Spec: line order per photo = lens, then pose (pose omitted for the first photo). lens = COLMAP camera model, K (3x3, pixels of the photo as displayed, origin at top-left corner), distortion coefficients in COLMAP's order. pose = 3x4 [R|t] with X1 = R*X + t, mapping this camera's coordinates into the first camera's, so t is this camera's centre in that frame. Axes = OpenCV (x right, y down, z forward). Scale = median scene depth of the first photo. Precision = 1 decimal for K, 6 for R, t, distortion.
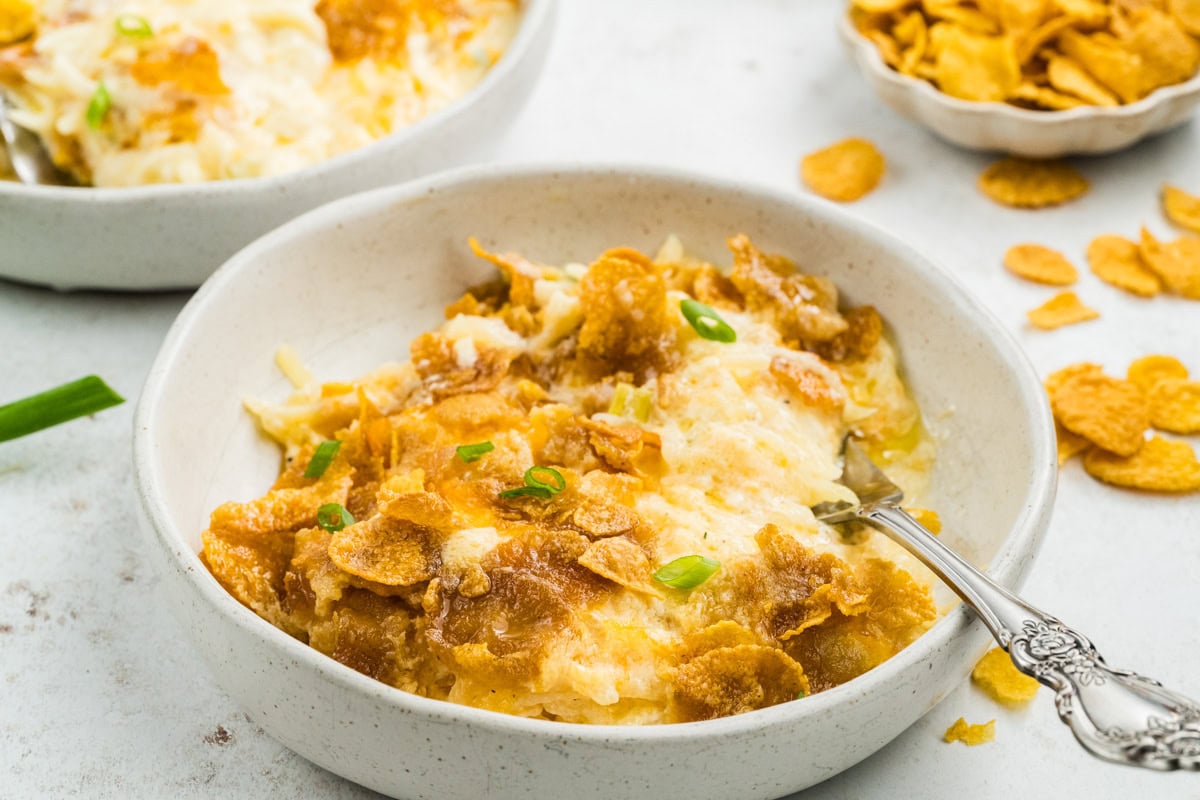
lens RADIAL K [[3788.4, 0, 601.9], [0, 3788.4, 401.7], [0, 0, 1]] dist [0.029545, 0.000000]
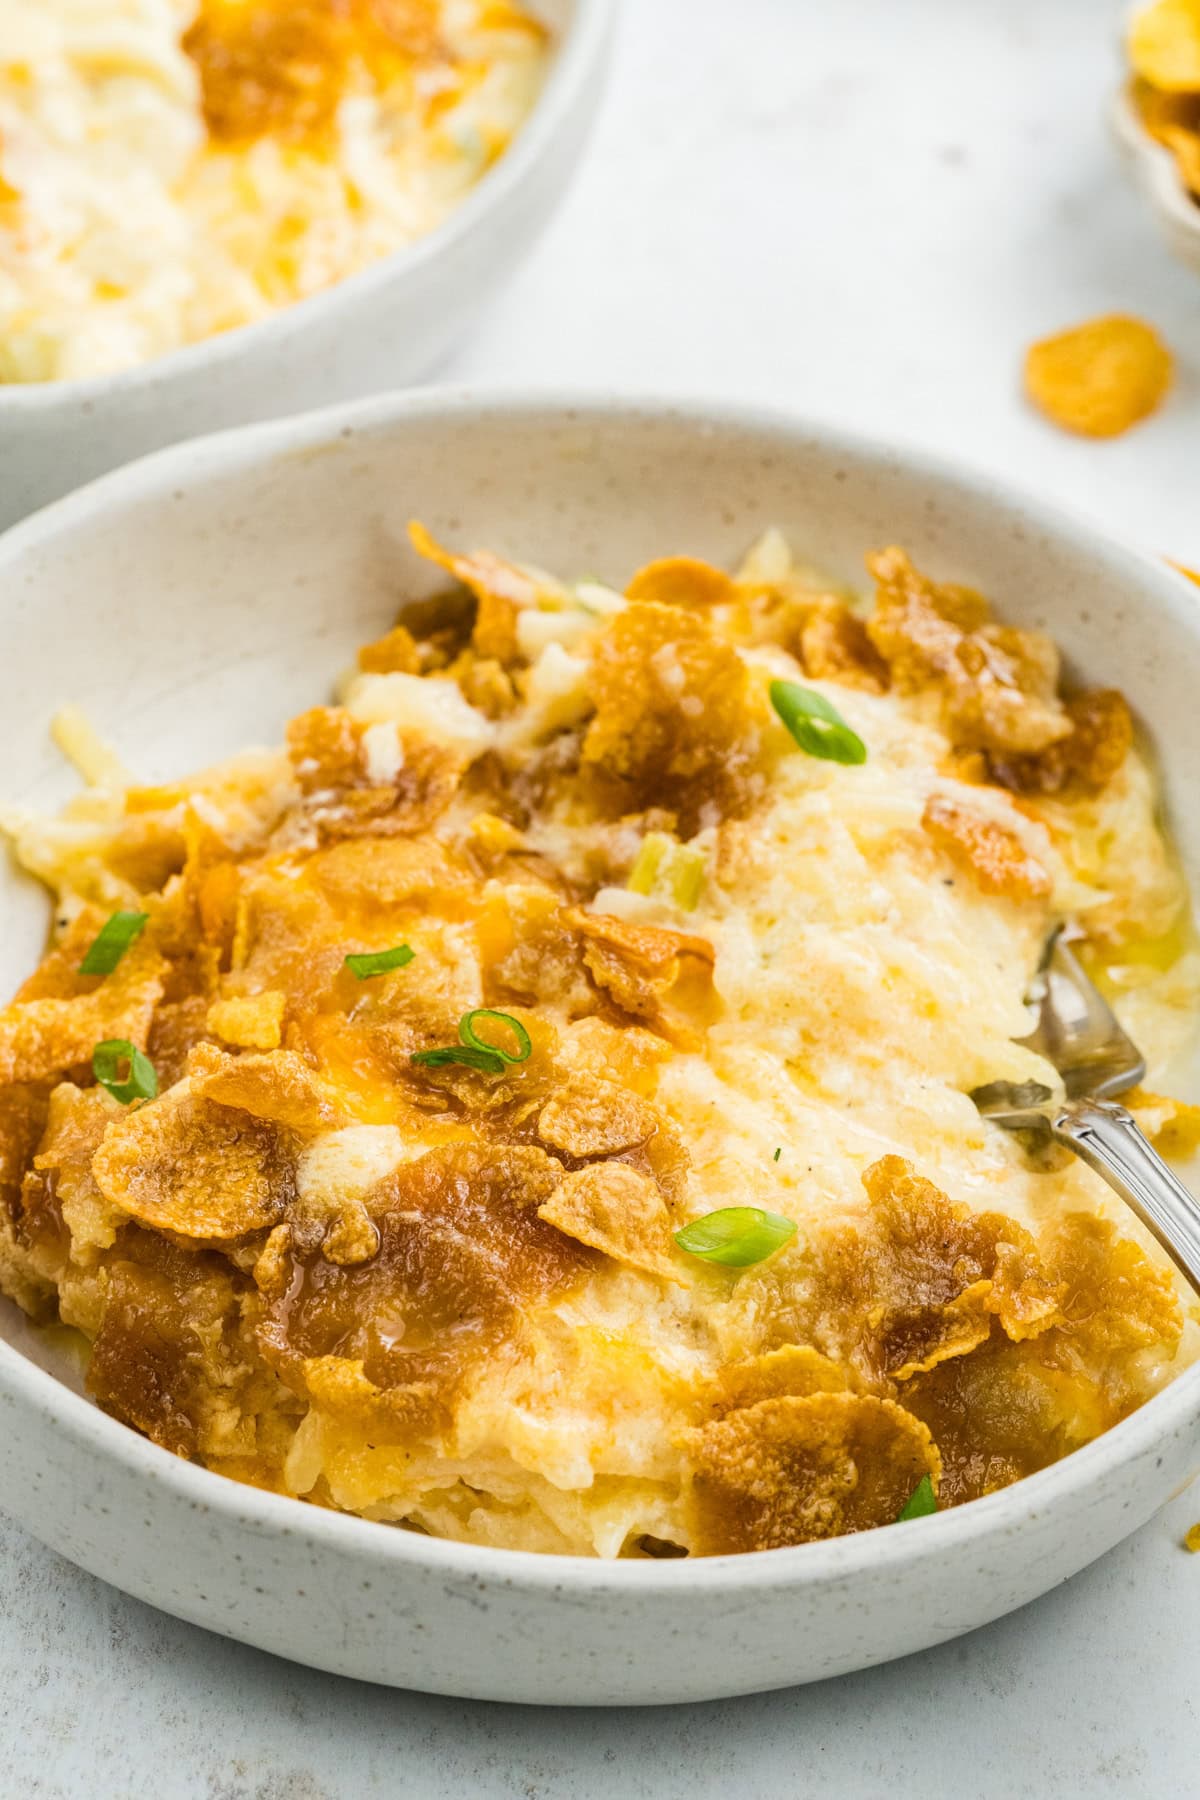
lens RADIAL K [[5682.6, 0, 596.4], [0, 5682.6, 896.9], [0, 0, 1]] dist [0.029545, 0.000000]
pose [[0.997808, 0.056536, -0.034393, 0.026226], [-0.051852, 0.990866, 0.124486, -0.100294], [0.041117, -0.122430, 0.991625, 0.169634]]
